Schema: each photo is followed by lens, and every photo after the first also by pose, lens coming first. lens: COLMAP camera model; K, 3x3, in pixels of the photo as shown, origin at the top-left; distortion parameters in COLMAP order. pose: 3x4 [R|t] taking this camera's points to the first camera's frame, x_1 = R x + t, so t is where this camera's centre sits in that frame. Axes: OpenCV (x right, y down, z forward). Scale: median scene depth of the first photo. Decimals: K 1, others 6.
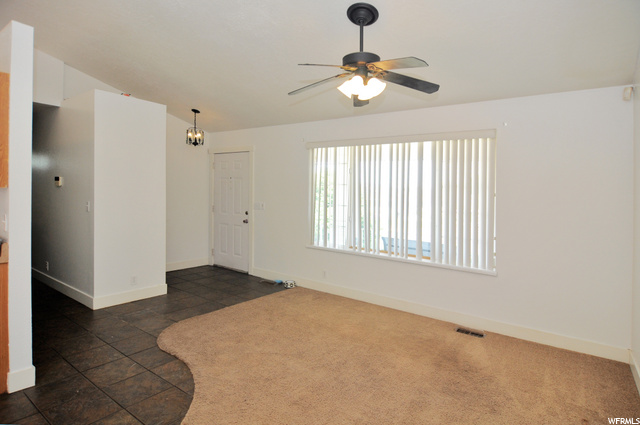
lens RADIAL K [[357.1, 0, 318.4], [0, 357.1, 185.1], [0, 0, 1]] dist [-0.002360, -0.001669]
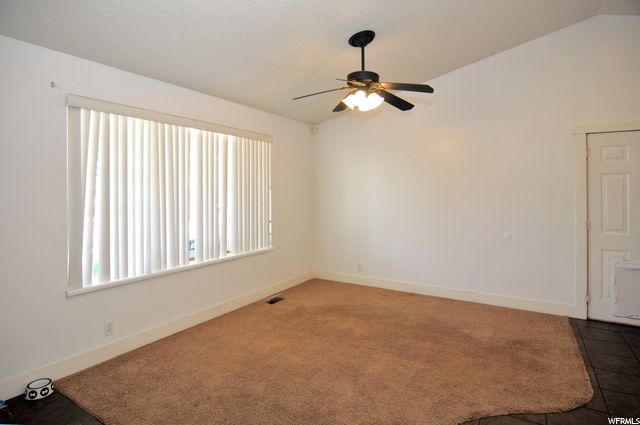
lens RADIAL K [[338.7, 0, 320.3], [0, 338.7, 181.6], [0, 0, 1]] dist [-0.001431, -0.000380]
pose [[-0.054134, -0.014972, 0.998421, -0.642375], [-0.032394, 0.999388, 0.013230, -0.014028], [-0.998008, -0.031626, -0.054586, 0.794600]]
